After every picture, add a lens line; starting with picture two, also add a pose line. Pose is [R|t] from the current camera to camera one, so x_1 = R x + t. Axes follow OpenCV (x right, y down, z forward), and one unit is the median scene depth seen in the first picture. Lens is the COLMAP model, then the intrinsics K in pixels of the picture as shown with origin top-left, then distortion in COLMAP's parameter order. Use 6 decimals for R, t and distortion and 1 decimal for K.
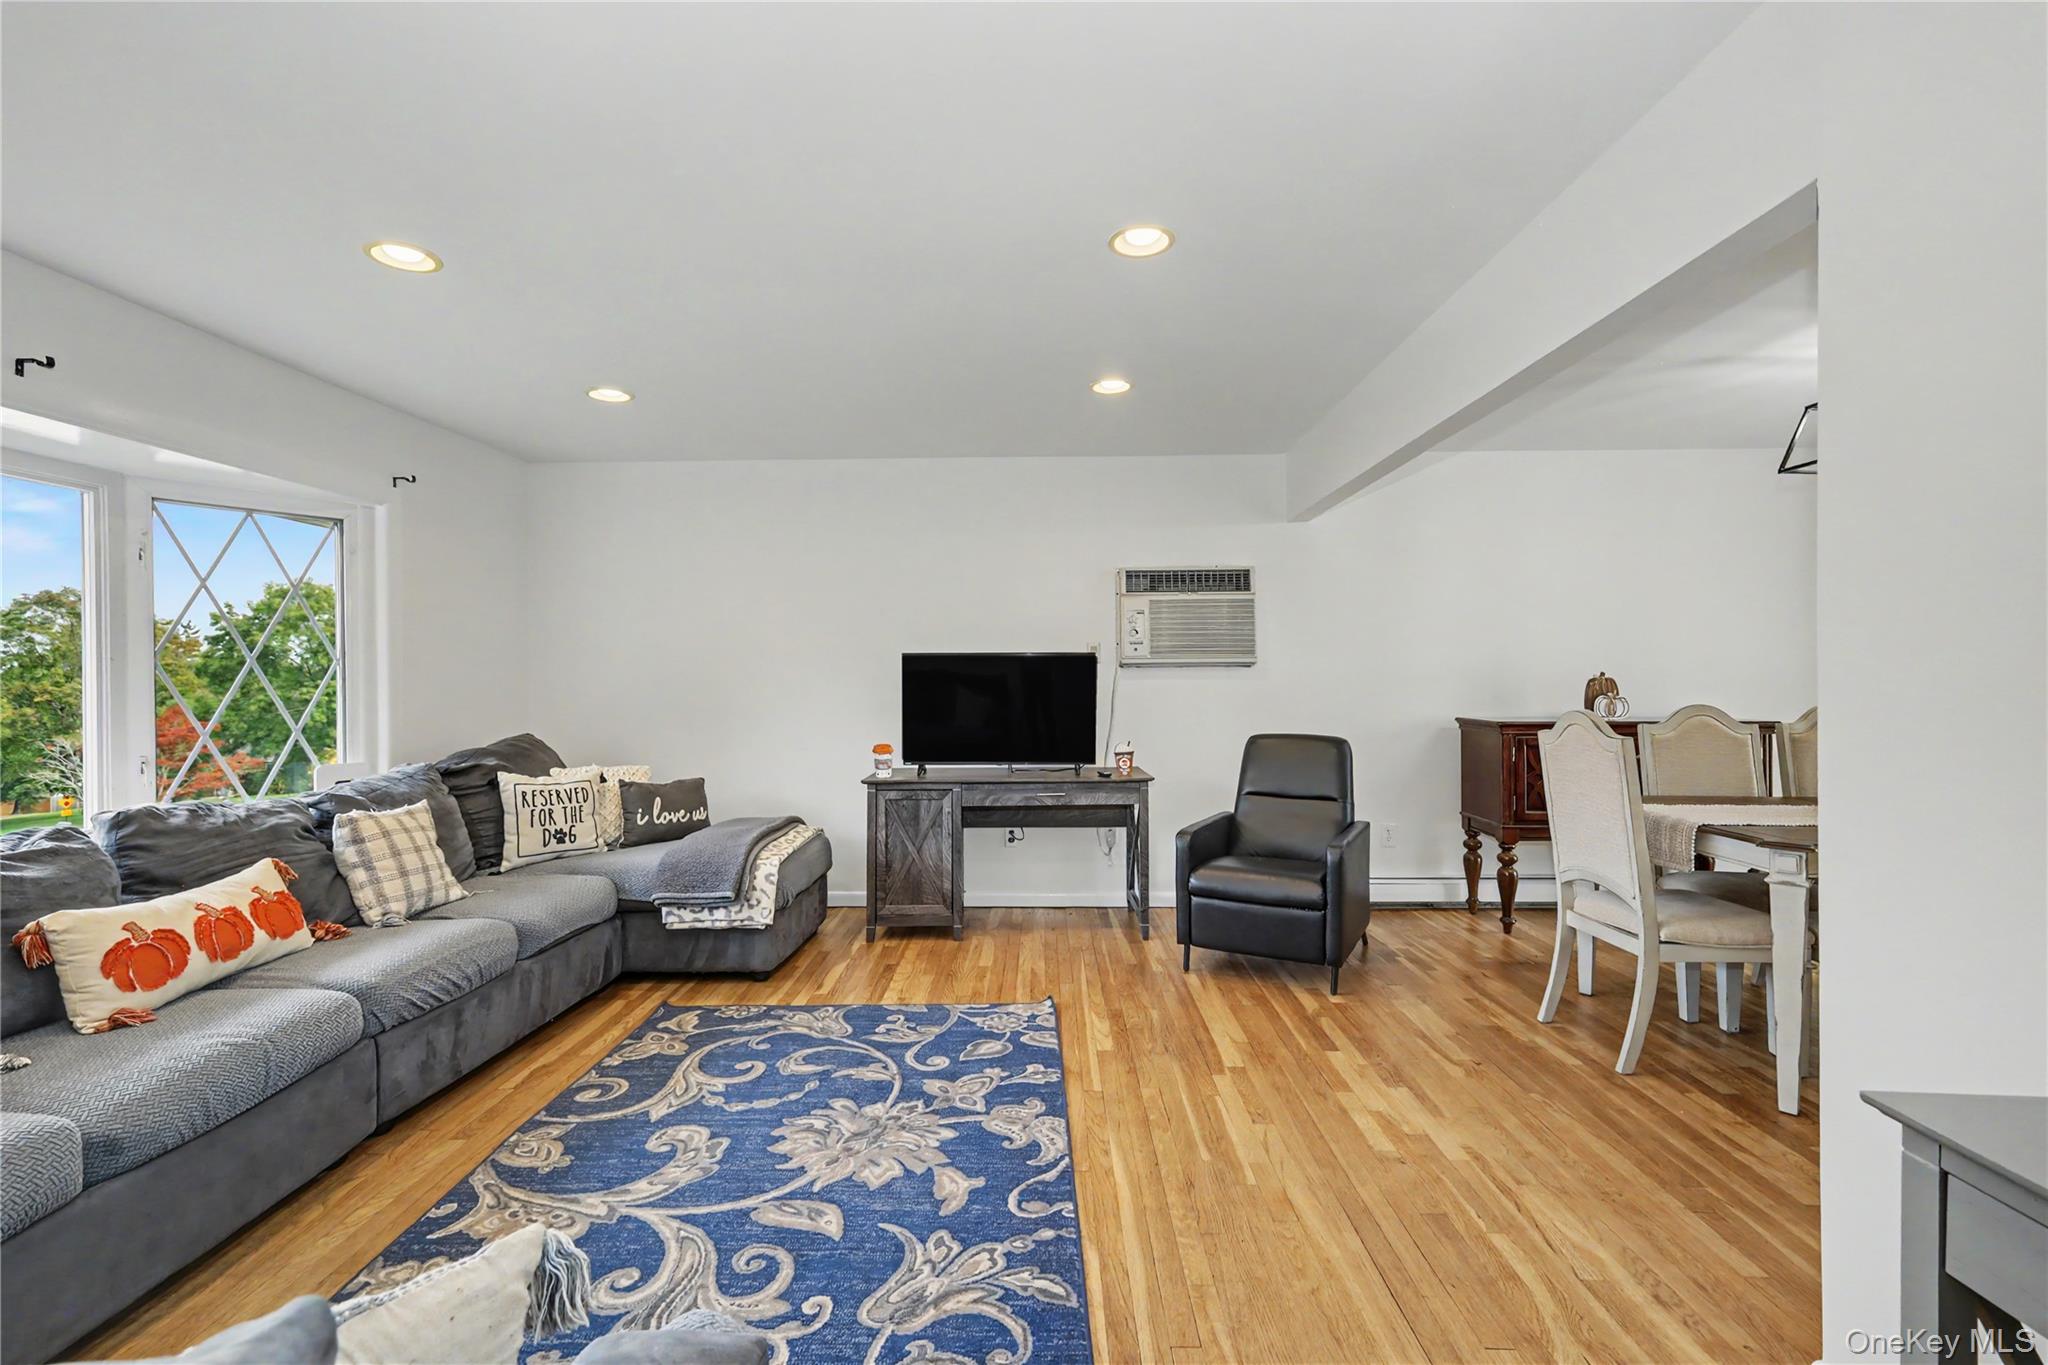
lens RADIAL K [[892.1, 0, 1021.3], [0, 892.1, 677.8], [0, 0, 1]] dist [0.001739, 0.000056]
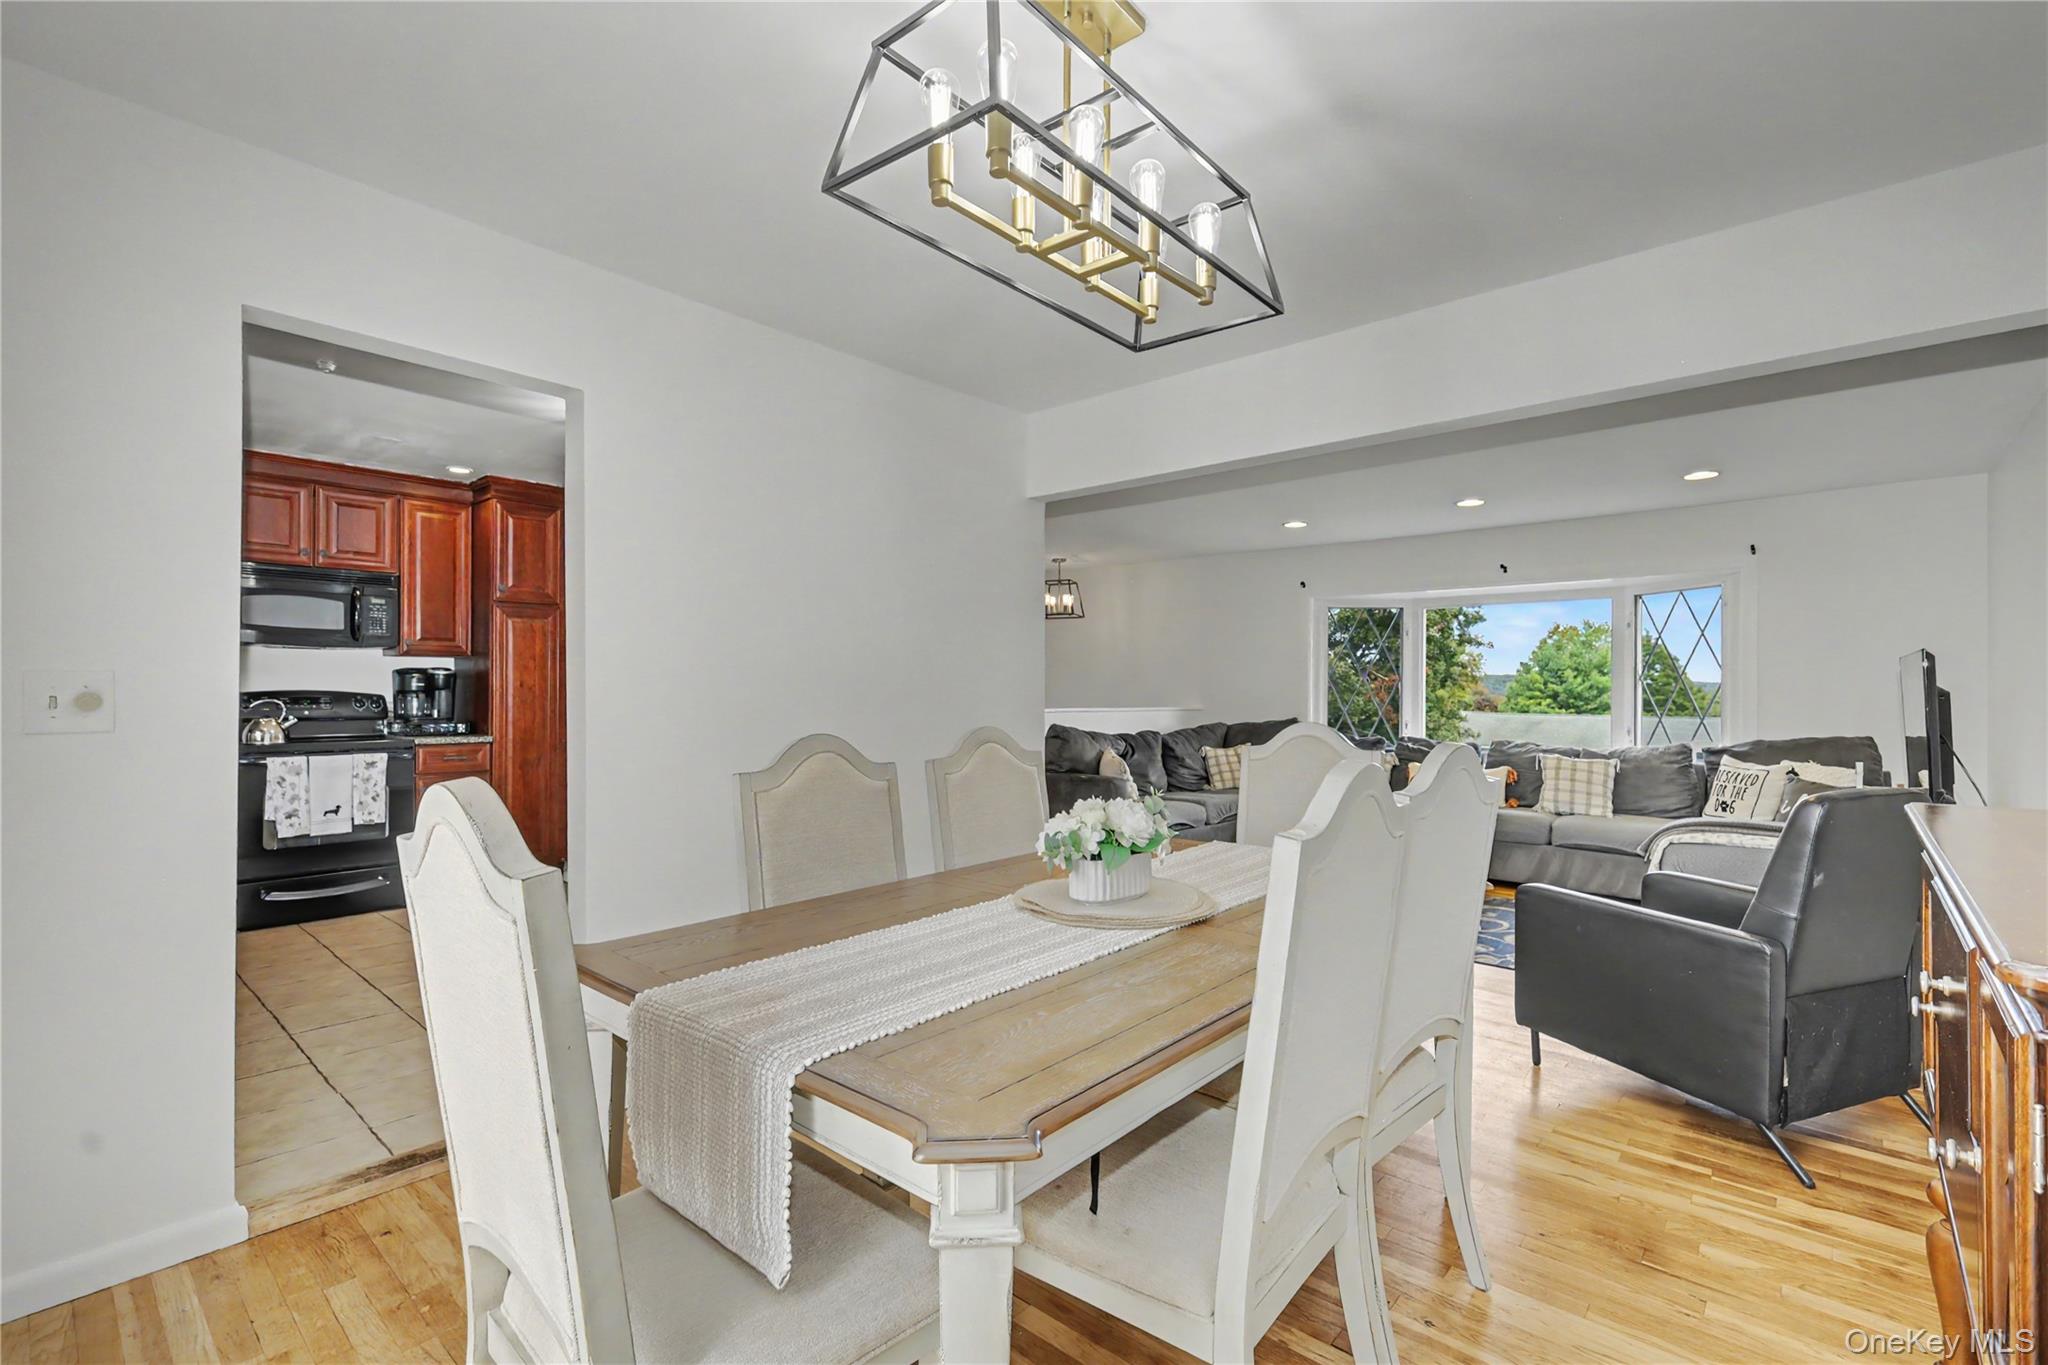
lens RADIAL K [[907.4, 0, 1020.1], [0, 907.4, 687.6], [0, 0, 1]] dist [0.002200, 0.000003]
pose [[-0.648562, 0.001372, -0.761161, 1.262297], [0.001841, 0.999998, 0.000234, -0.002329], [0.761160, -0.001250, -0.648563, 1.134922]]
